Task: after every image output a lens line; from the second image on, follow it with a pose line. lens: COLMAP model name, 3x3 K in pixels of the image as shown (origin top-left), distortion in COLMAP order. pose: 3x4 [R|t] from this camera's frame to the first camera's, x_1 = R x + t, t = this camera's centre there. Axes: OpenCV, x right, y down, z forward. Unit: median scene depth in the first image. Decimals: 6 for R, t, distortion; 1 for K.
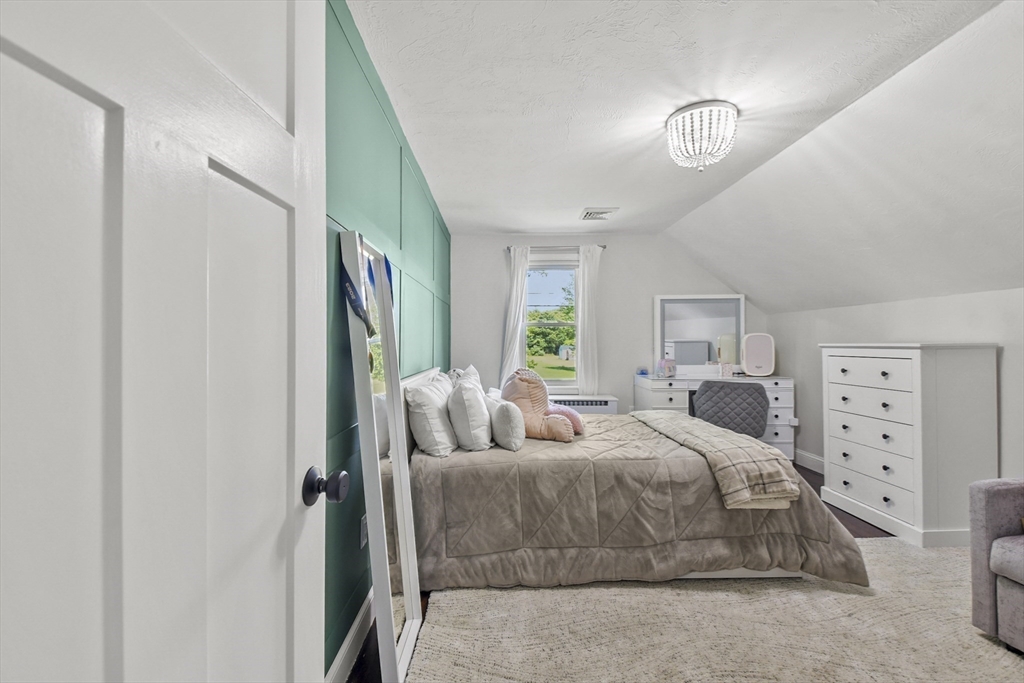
lens RADIAL K [[449.8, 0, 502.1], [0, 449.8, 336.8], [0, 0, 1]] dist [0.002414, -0.011260]
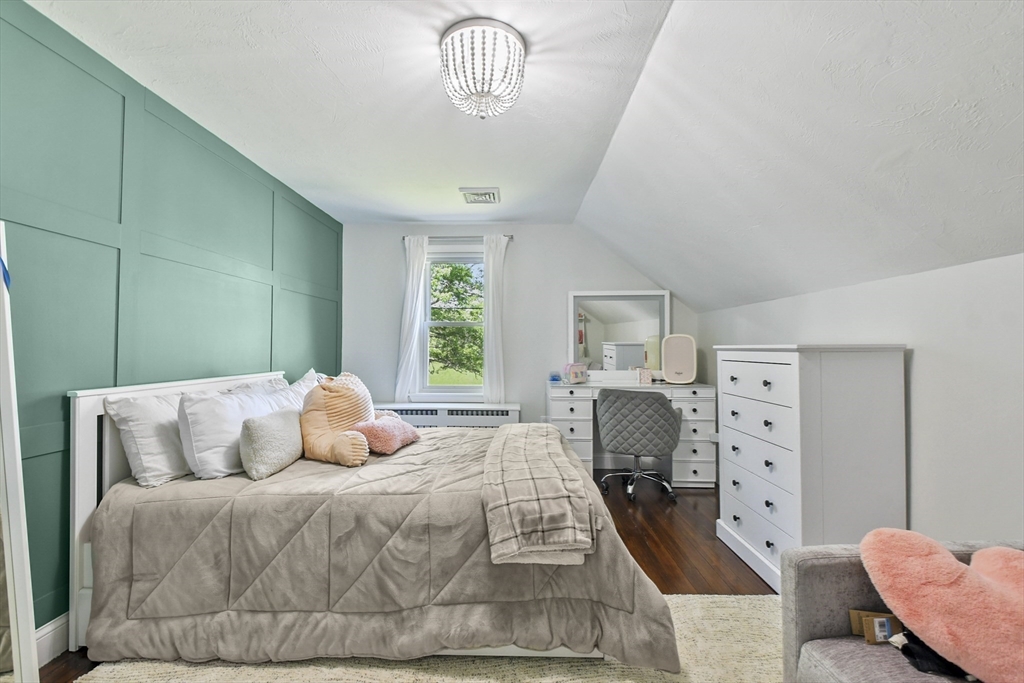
lens RADIAL K [[449.8, 0, 506.3], [0, 449.8, 338.7], [0, 0, 1]] dist [0.002414, -0.011260]
pose [[0.999663, 0.002575, -0.025833, 0.528864], [-0.002706, 0.999984, -0.005038, 0.012310], [0.025819, 0.005106, 0.999654, 0.248880]]
